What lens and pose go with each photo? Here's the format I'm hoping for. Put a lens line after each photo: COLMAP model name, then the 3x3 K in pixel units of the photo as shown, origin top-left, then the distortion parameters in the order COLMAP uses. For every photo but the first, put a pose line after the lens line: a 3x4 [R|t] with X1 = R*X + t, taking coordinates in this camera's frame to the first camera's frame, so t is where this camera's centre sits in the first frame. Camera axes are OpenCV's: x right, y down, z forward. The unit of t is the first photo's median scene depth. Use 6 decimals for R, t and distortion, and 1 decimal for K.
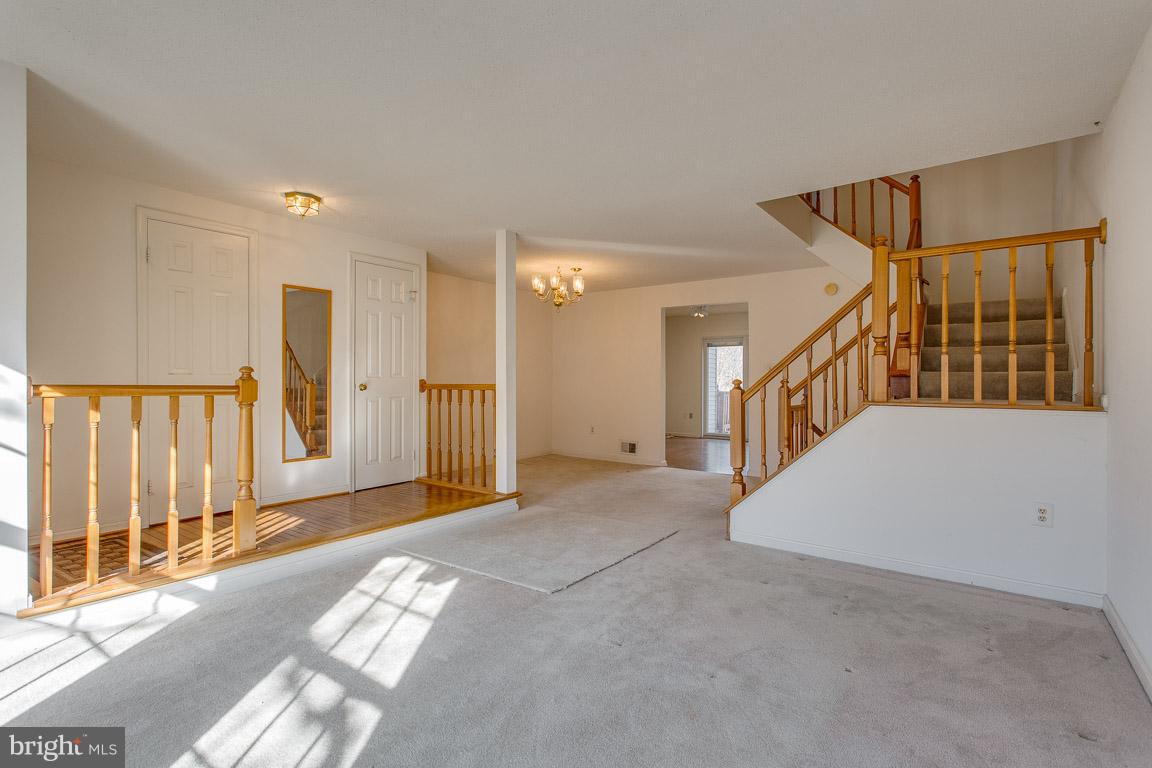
lens RADIAL K [[546.8, 0, 574.6], [0, 546.8, 381.2], [0, 0, 1]] dist [0.009349, -0.003365]
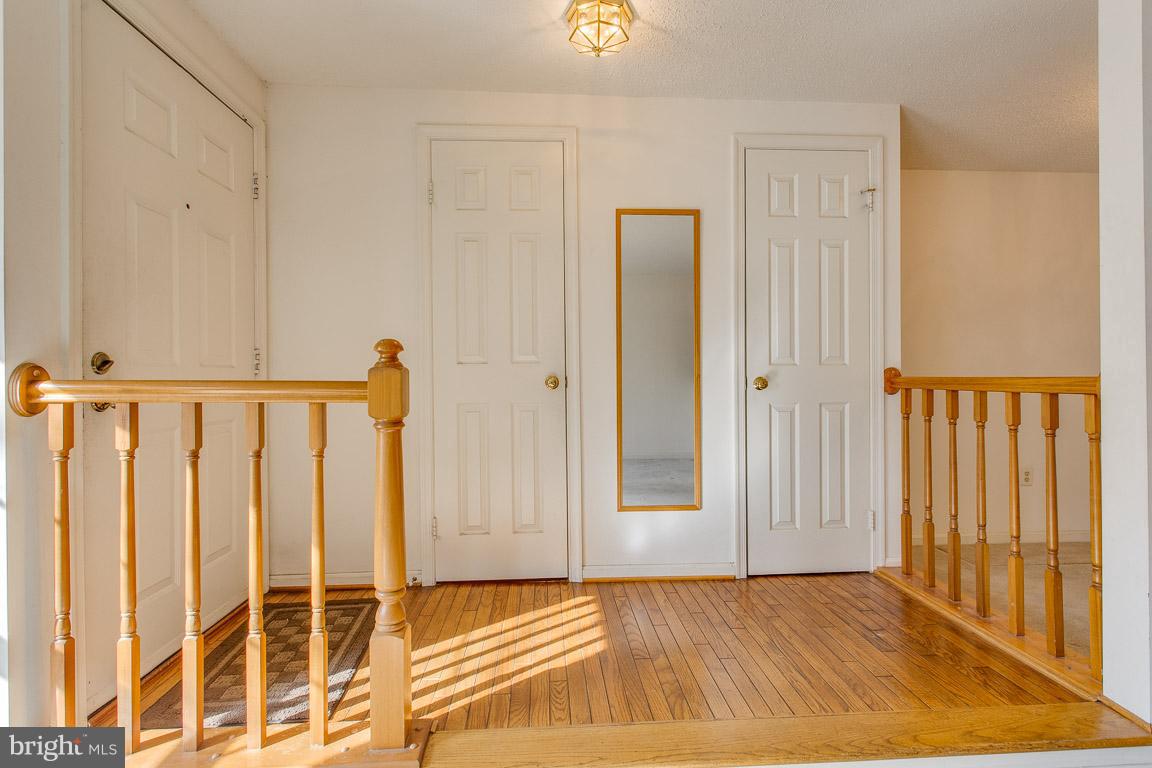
lens RADIAL K [[576.8, 0, 571.4], [0, 576.8, 375.4], [0, 0, 1]] dist [0.002309, 0.001494]
pose [[0.657363, -0.003718, -0.753565, -0.089473], [0.004542, 0.999989, -0.000972, 0.002604], [0.753561, -0.002784, 0.657372, 0.516385]]
